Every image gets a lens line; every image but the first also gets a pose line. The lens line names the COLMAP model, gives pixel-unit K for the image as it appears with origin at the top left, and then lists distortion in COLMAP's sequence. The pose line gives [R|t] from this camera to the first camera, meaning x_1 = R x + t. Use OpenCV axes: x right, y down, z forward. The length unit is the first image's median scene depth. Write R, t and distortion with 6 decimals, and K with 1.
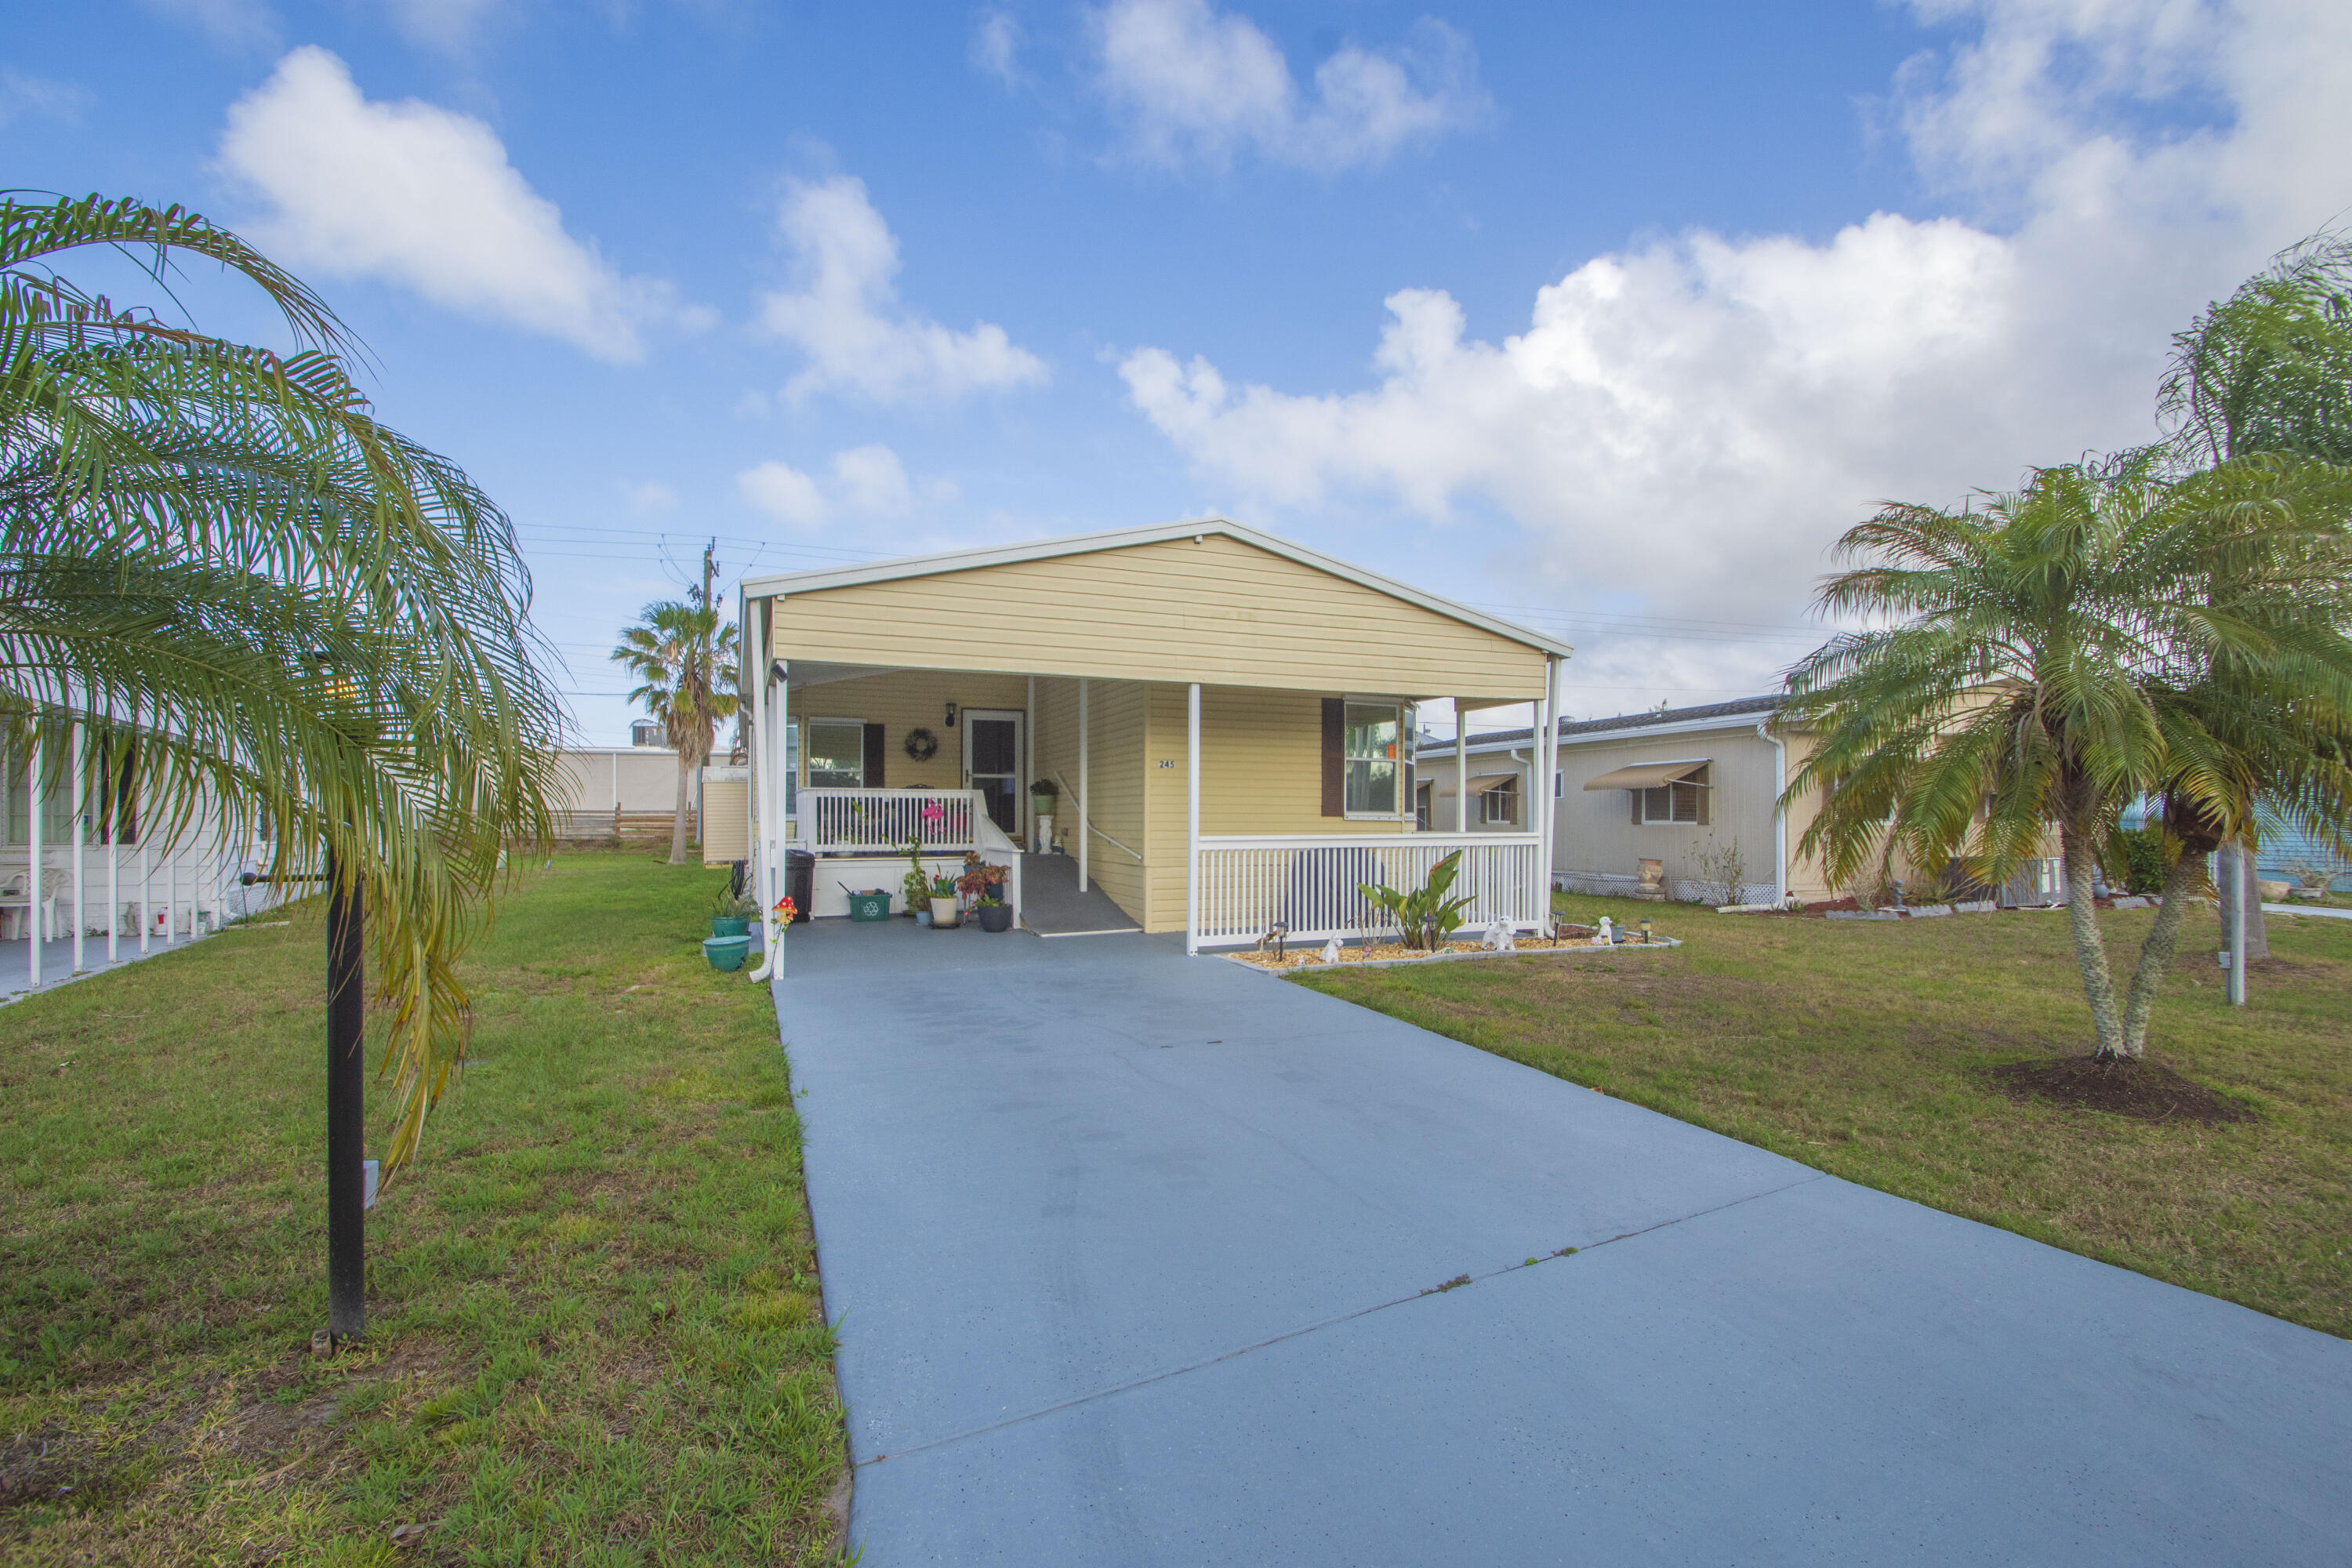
lens RADIAL K [[1049.1, 0, 1170.7], [0, 1049.1, 821.5], [0, 0, 1]] dist [0.002638, -0.010297]
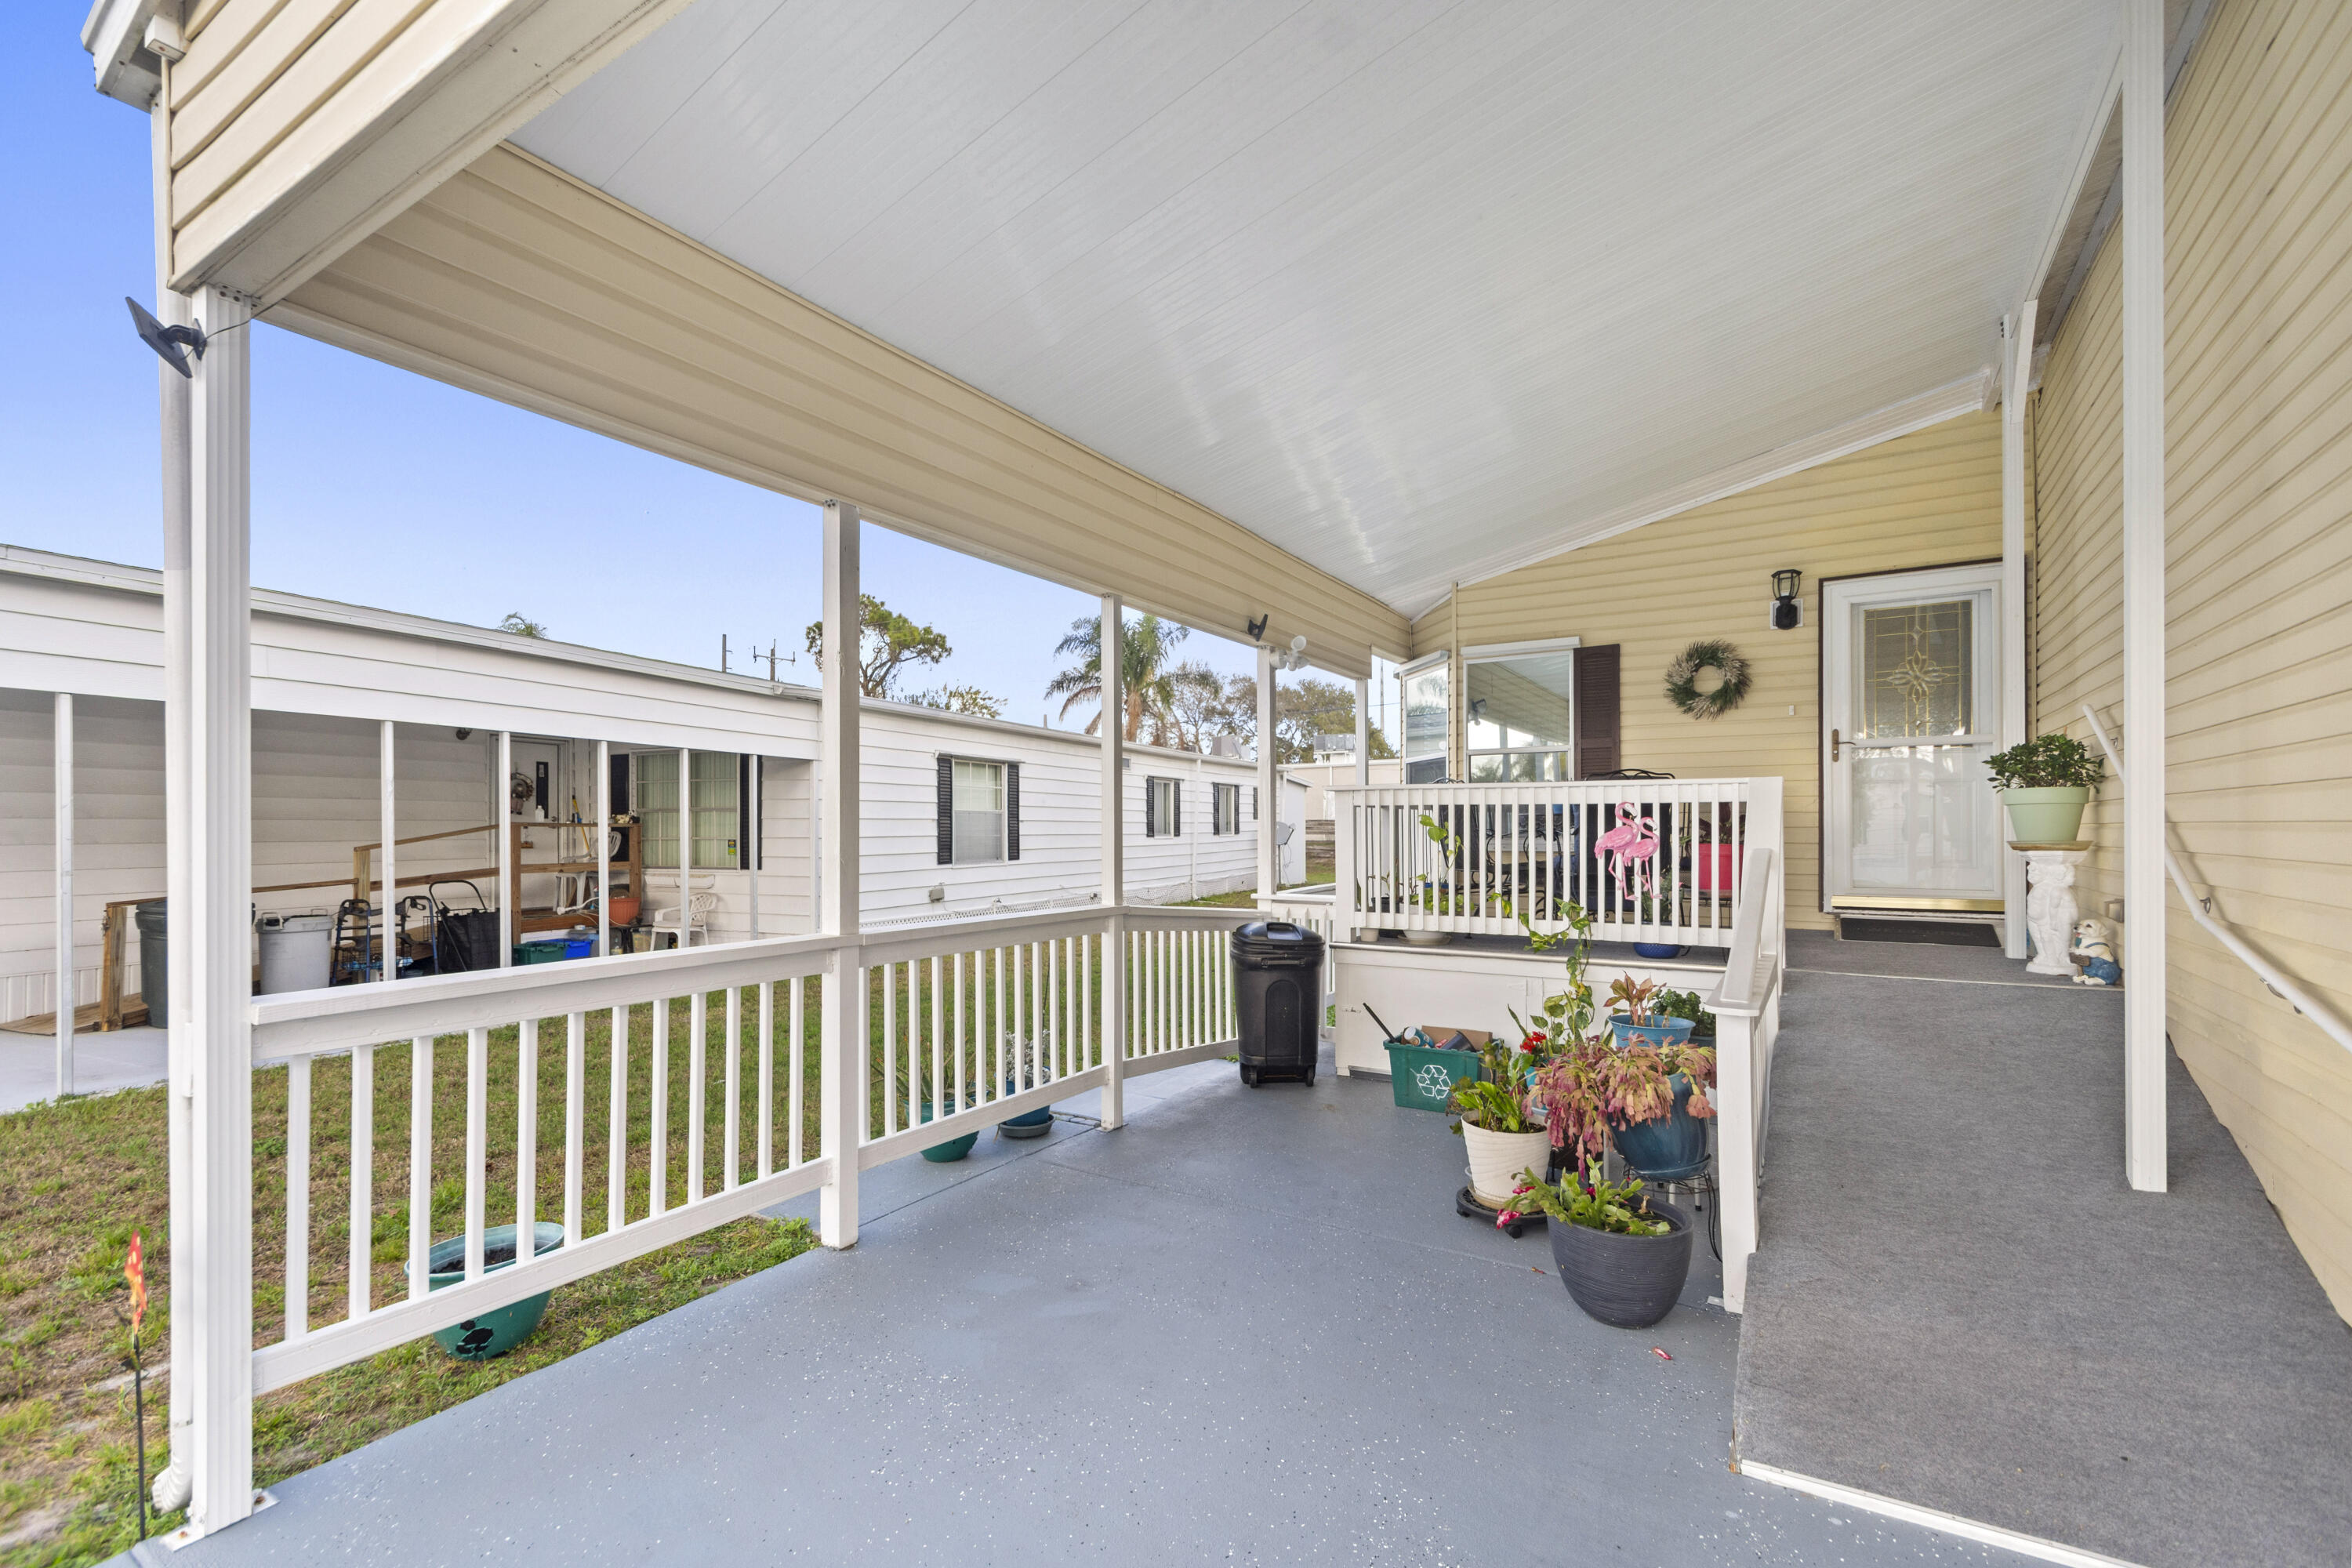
lens RADIAL K [[1025.4, 0, 1152.7], [0, 1025.4, 816.5], [0, 0, 1]] dist [0.001086, -0.000510]
pose [[0.555128, -0.007973, -0.831727, -0.017804], [-0.000120, 0.999953, -0.009666, -0.017996], [0.831765, 0.005466, 0.555101, 0.831276]]
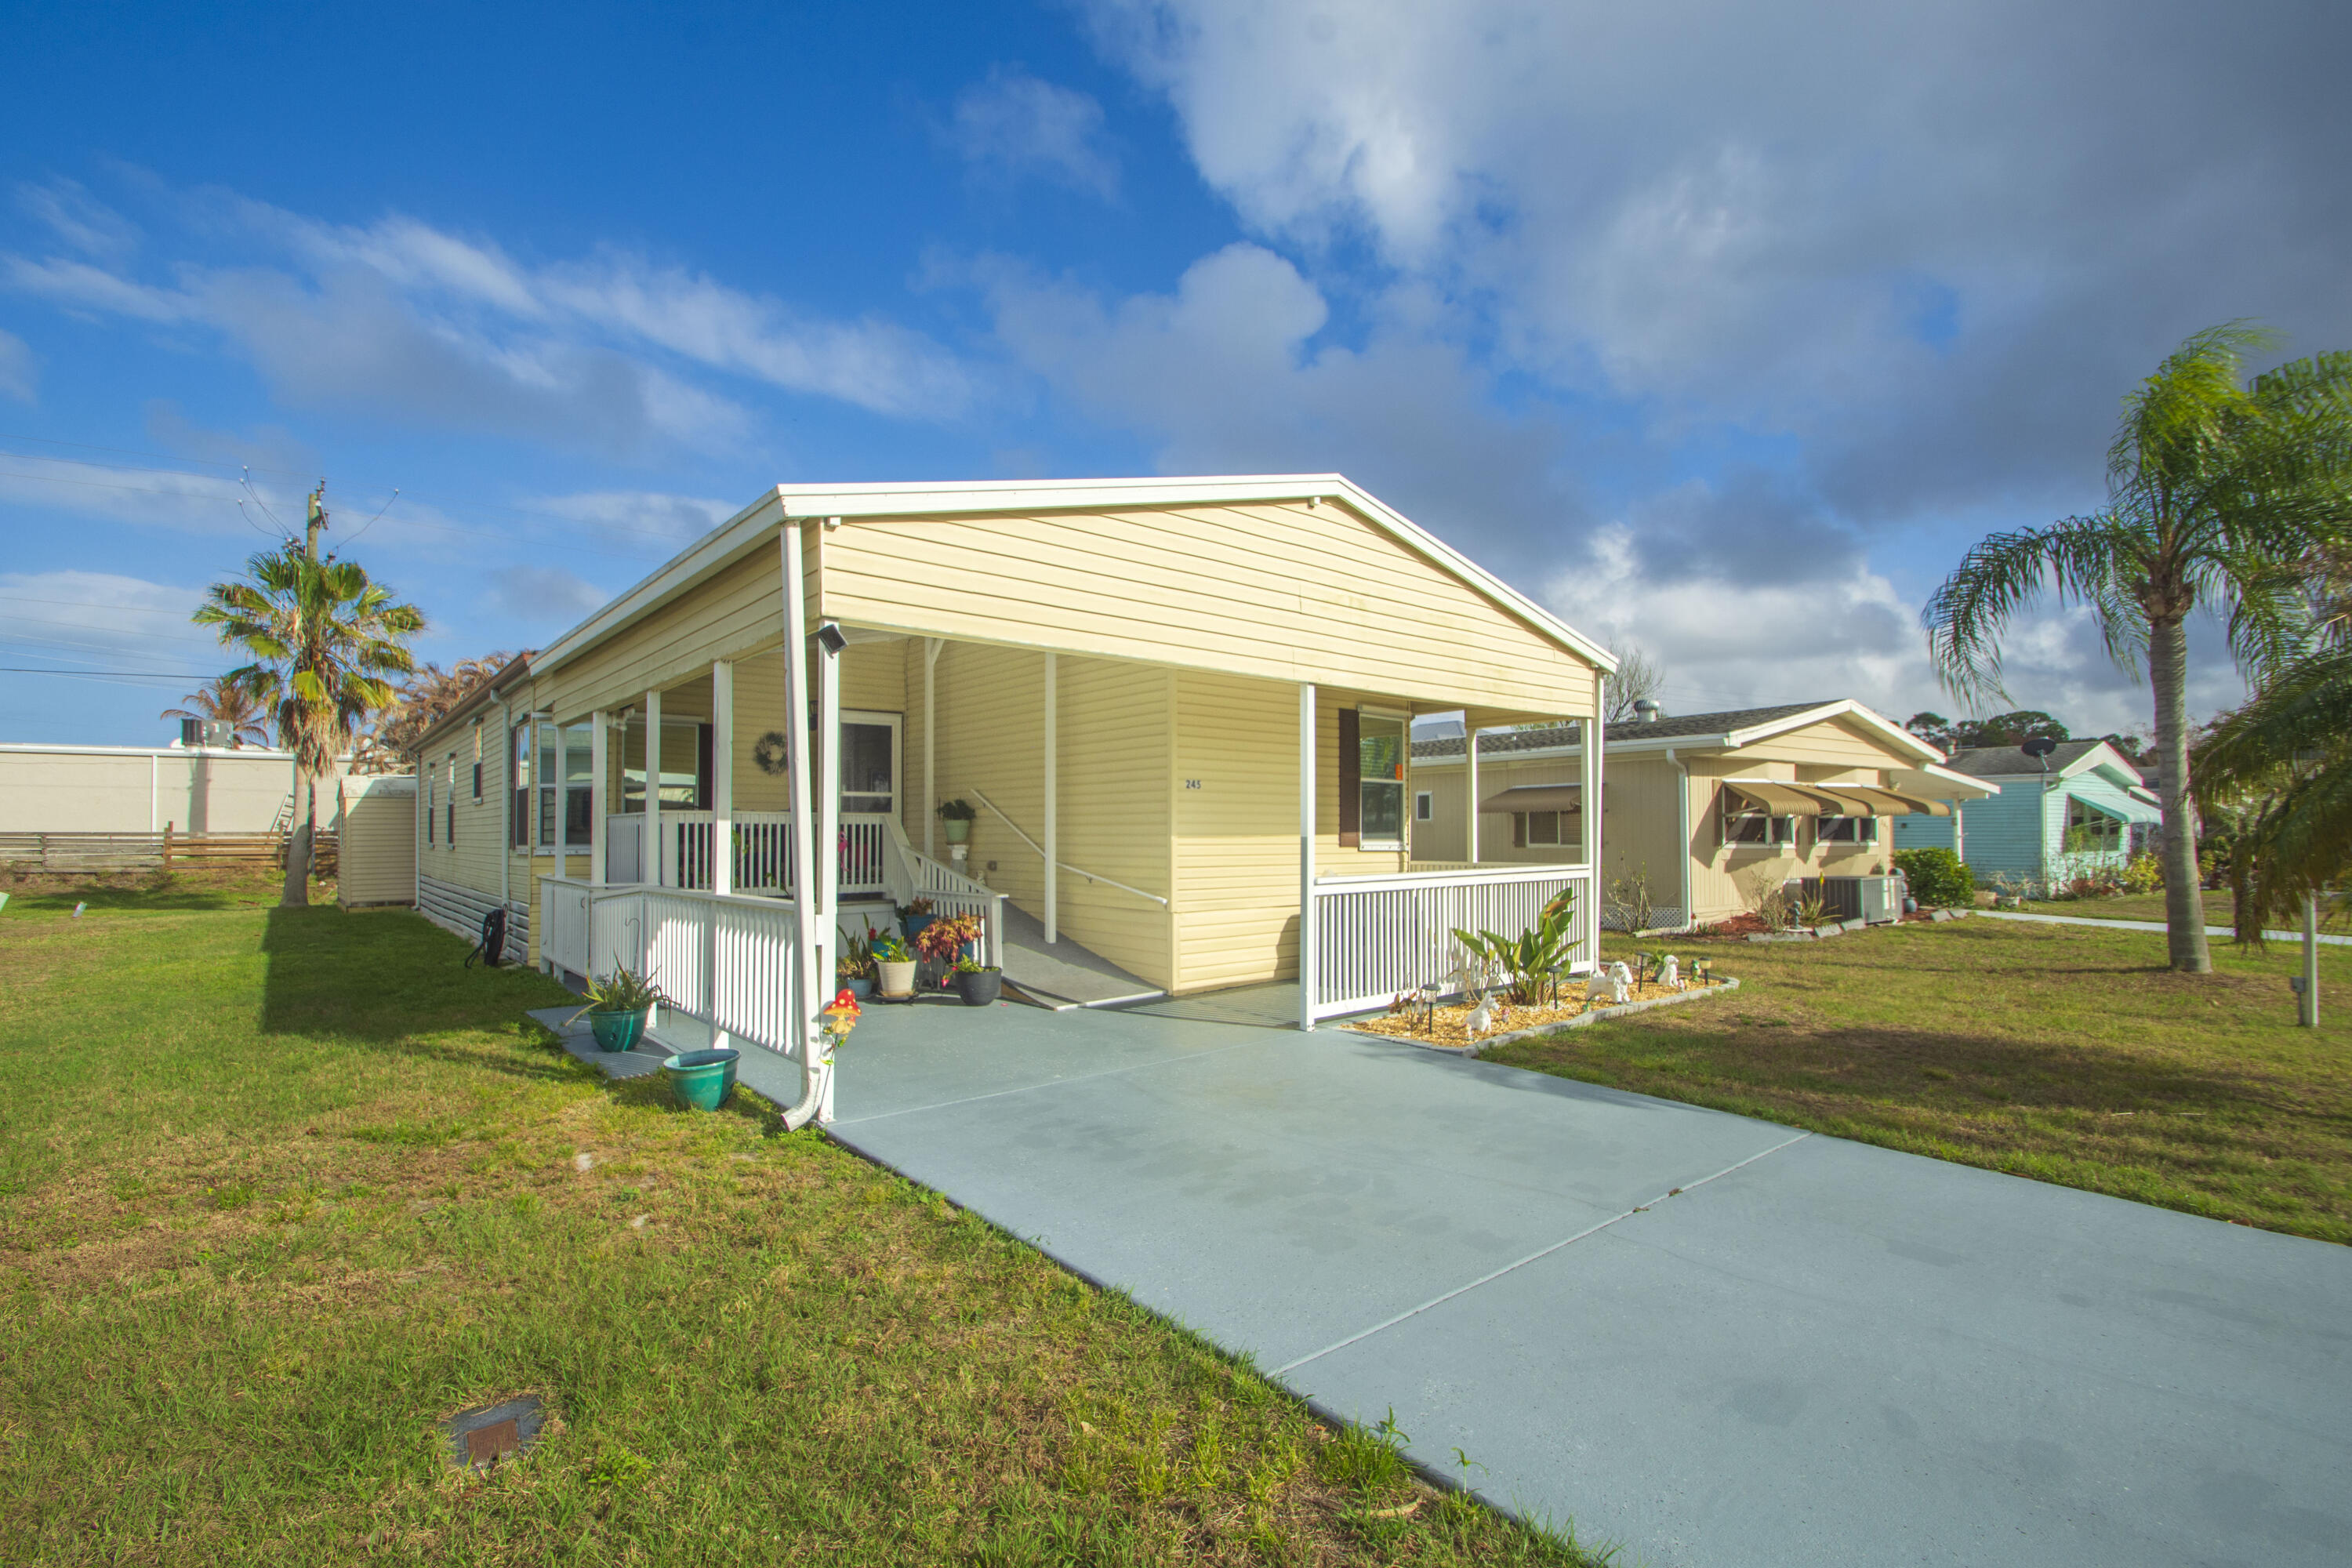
lens RADIAL K [[1072.2, 0, 1159.9], [0, 1072.2, 908.4], [0, 0, 1]] dist [0.002645, -0.008258]
pose [[0.955241, -0.024918, 0.294778, -0.298554], [0.005127, 0.997691, 0.067723, -0.017146], [-0.295785, -0.063180, 0.953163, 0.240850]]
